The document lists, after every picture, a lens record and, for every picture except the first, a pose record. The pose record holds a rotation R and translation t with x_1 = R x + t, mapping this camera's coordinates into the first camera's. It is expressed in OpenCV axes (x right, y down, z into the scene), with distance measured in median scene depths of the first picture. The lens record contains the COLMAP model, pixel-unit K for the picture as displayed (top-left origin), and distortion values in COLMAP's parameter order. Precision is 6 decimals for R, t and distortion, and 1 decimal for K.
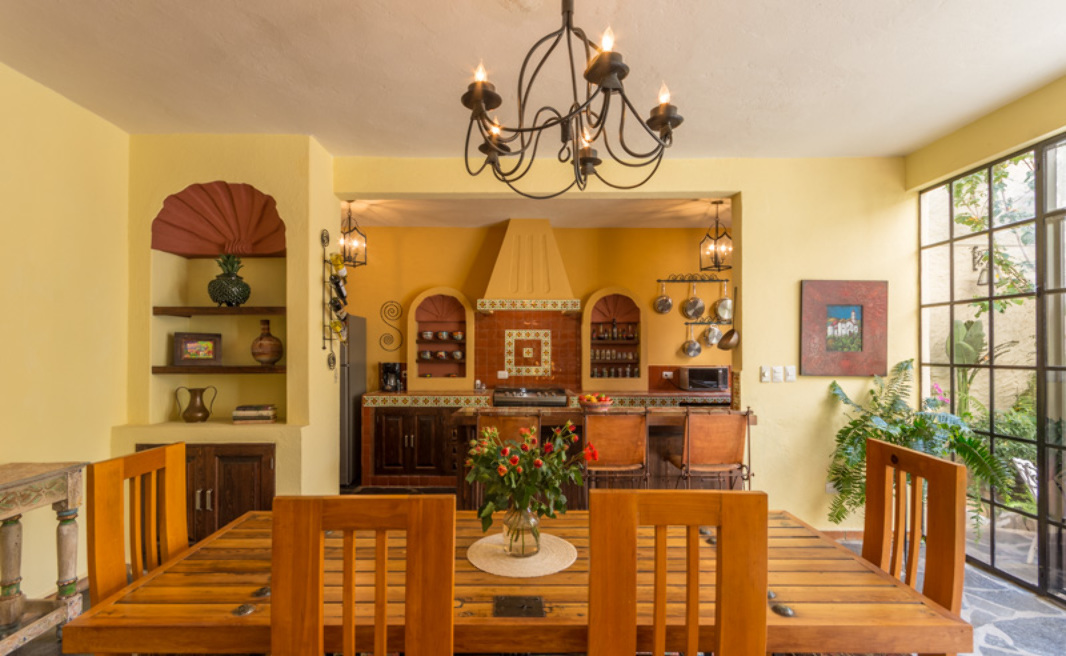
lens RADIAL K [[467.2, 0, 522.0], [0, 467.2, 352.3], [0, 0, 1]] dist [0.000851, 0.000046]
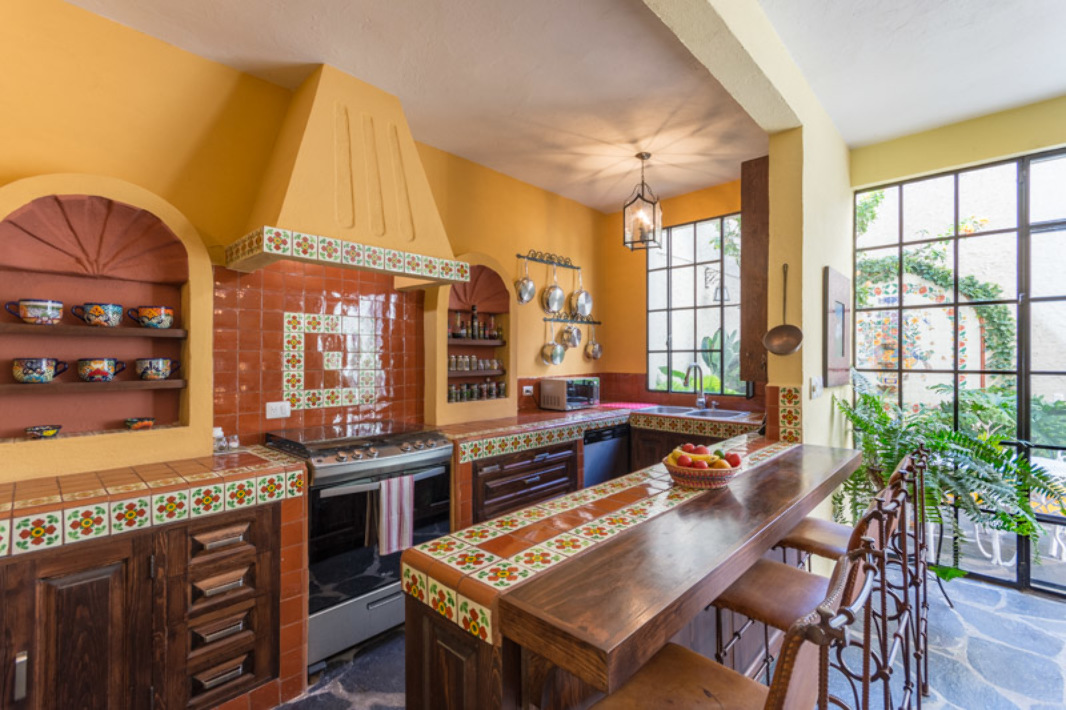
lens RADIAL K [[469.6, 0, 531.0], [0, 469.6, 355.0], [0, 0, 1]] dist [0.003934, 0.000437]
pose [[0.696310, -0.000067, 0.717741, -0.200710], [0.004941, 0.999977, -0.004700, -0.002138], [-0.717724, 0.006819, 0.696294, 0.512950]]
